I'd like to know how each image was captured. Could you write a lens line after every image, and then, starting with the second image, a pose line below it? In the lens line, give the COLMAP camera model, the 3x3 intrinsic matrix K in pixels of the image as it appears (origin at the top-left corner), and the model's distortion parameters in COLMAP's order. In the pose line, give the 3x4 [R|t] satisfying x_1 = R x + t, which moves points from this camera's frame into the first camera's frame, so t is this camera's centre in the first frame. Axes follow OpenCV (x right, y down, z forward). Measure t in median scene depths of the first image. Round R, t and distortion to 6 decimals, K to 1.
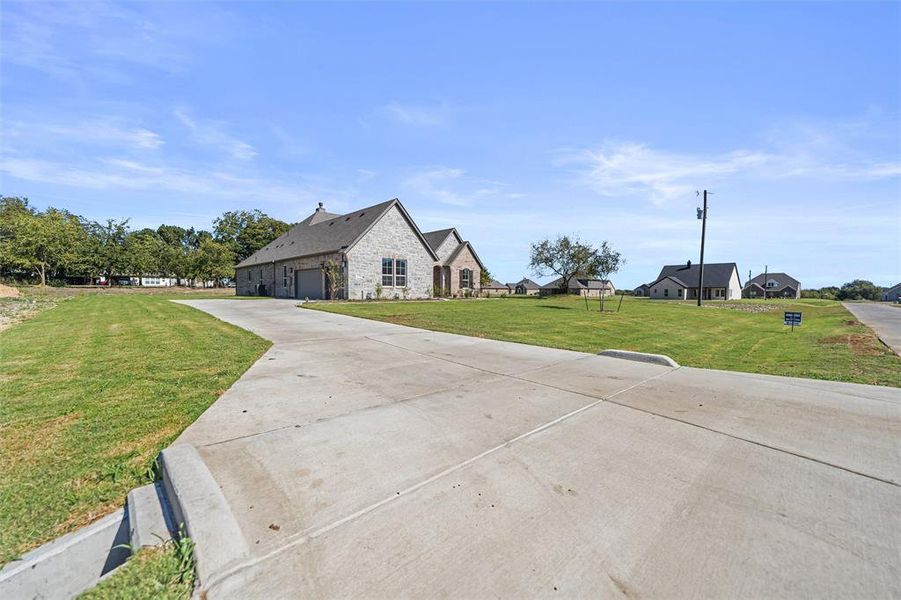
lens RADIAL K [[361.9, 0, 450.5], [0, 361.9, 300.0], [0, 0, 1]] dist [0.000104, -0.000003]
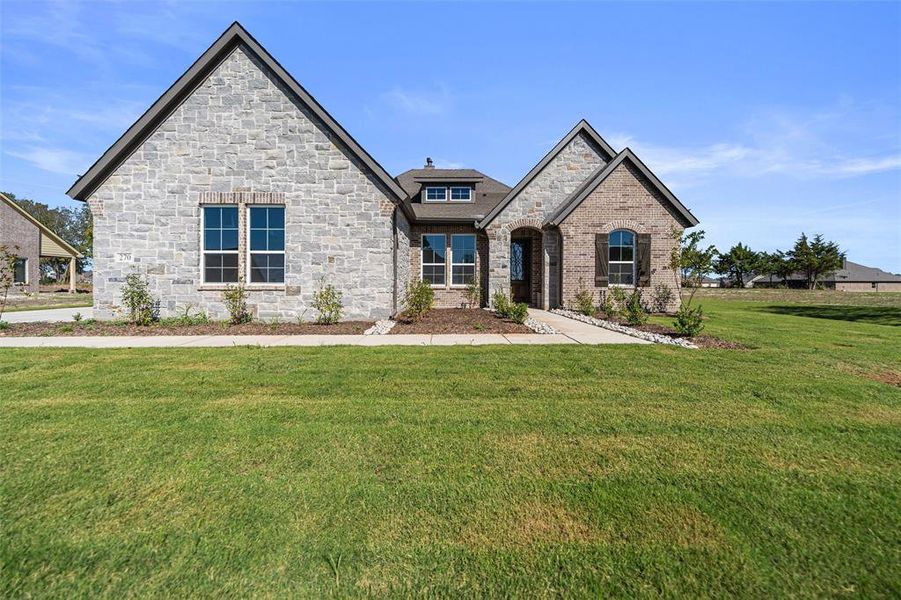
lens RADIAL K [[369.7, 0, 450.1], [0, 369.7, 288.8], [0, 0, 1]] dist [-0.001173, 0.000049]
pose [[0.732865, 0.003814, -0.680363, 0.182770], [-0.015206, 0.999826, -0.010774, -0.025635], [0.680204, 0.018241, 0.732796, 0.702032]]
